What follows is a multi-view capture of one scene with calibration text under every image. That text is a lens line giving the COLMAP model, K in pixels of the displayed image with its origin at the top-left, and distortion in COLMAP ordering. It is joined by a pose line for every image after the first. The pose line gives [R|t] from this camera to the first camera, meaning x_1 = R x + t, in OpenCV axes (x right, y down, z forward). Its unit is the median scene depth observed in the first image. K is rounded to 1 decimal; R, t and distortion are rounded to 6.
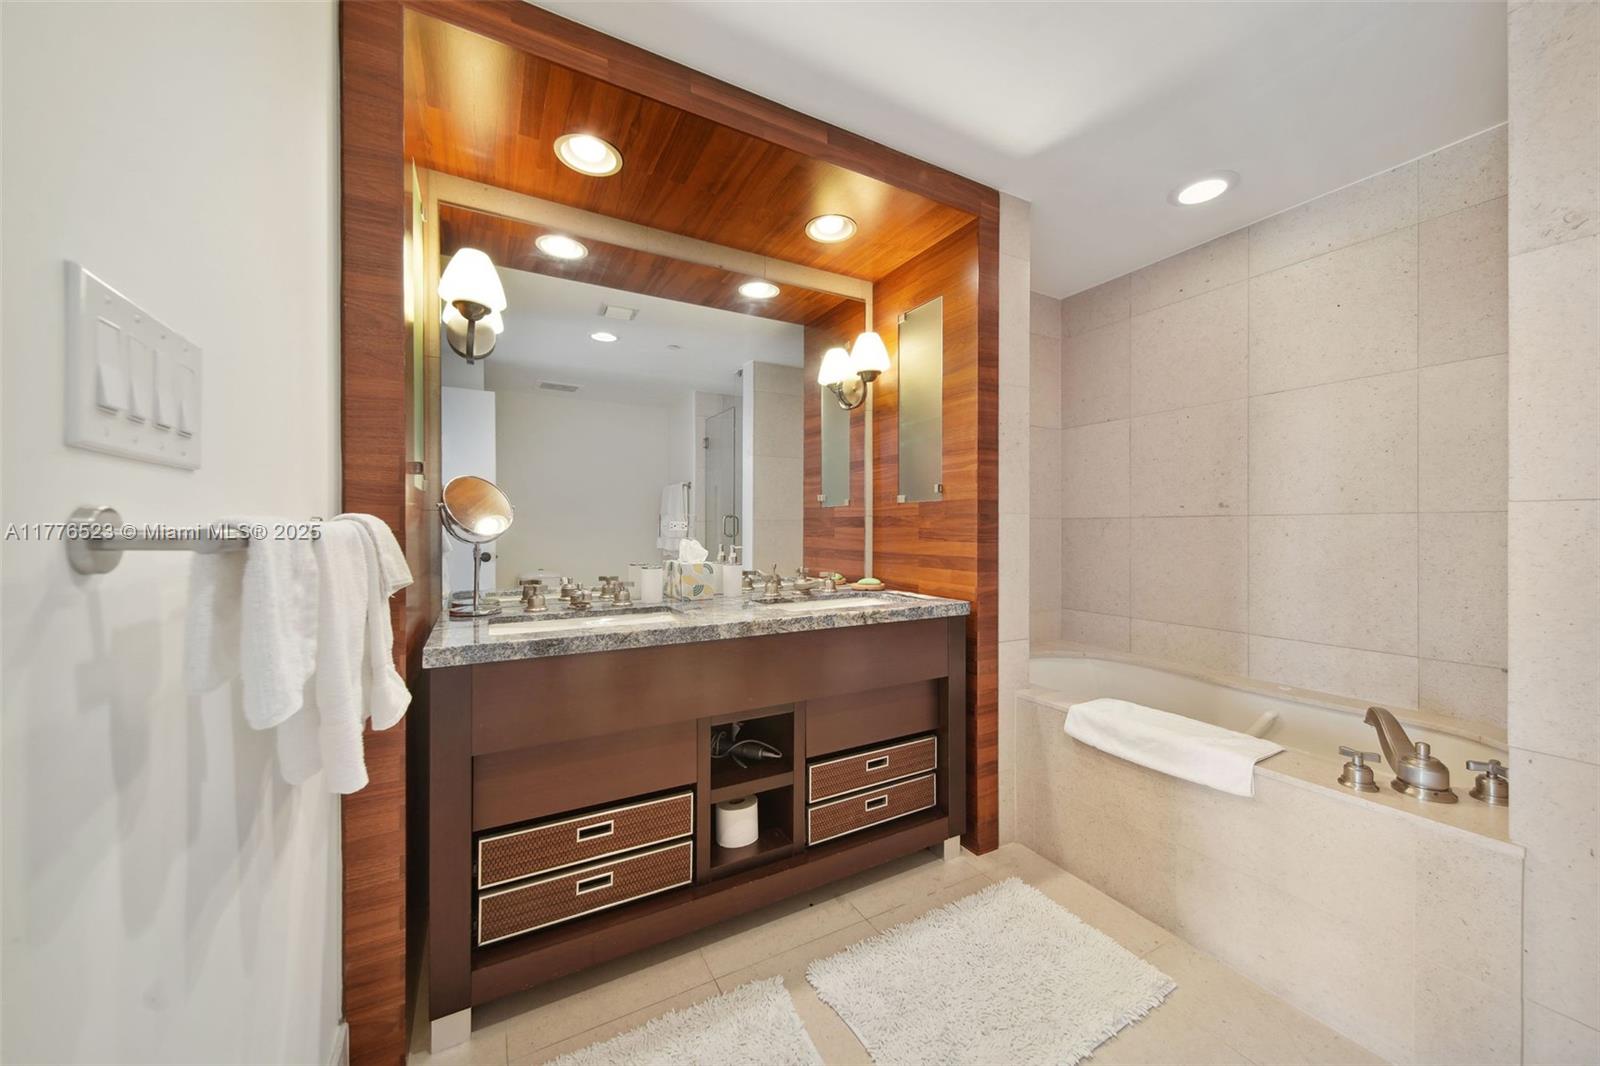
lens RADIAL K [[574.7, 0, 795.9], [0, 574.7, 529.6], [0, 0, 1]] dist [0.008952, 0.000004]
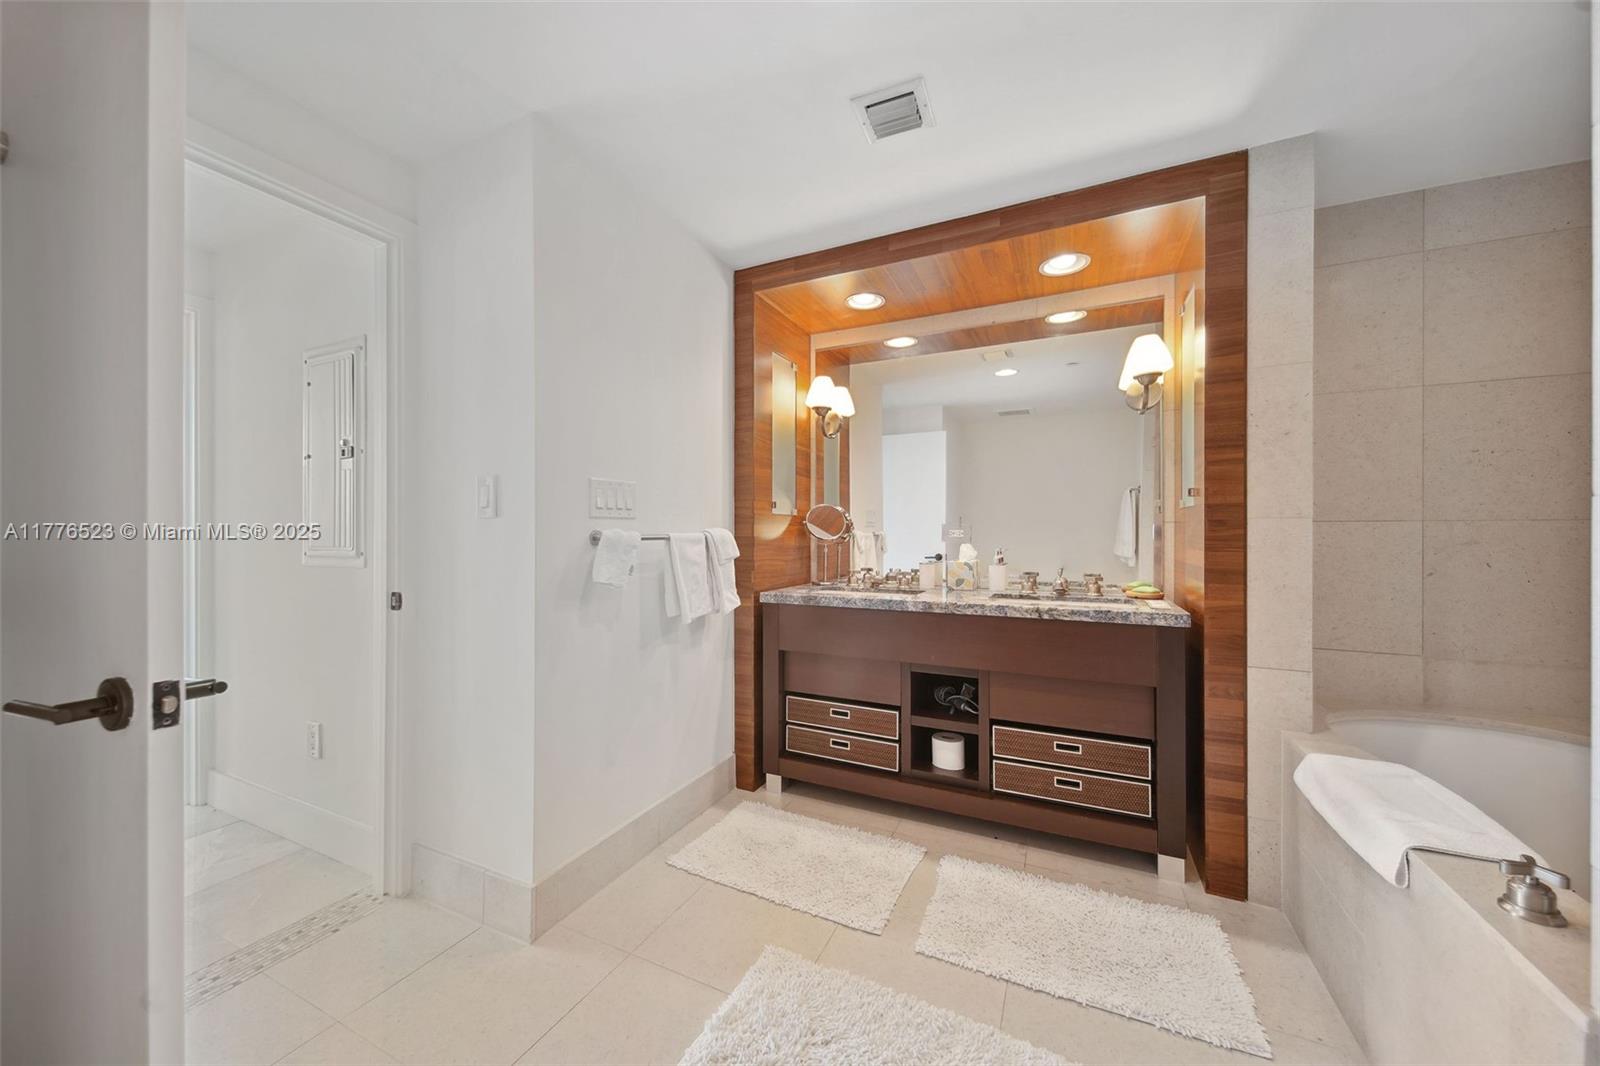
lens RADIAL K [[574.7, 0, 796.6], [0, 574.7, 533.8], [0, 0, 1]] dist [0.008952, 0.000004]
pose [[0.584294, -0.000609, -0.811541, 0.785811], [-0.001643, 0.999997, -0.001934, -0.002273], [0.811540, 0.002463, 0.584292, -0.078886]]
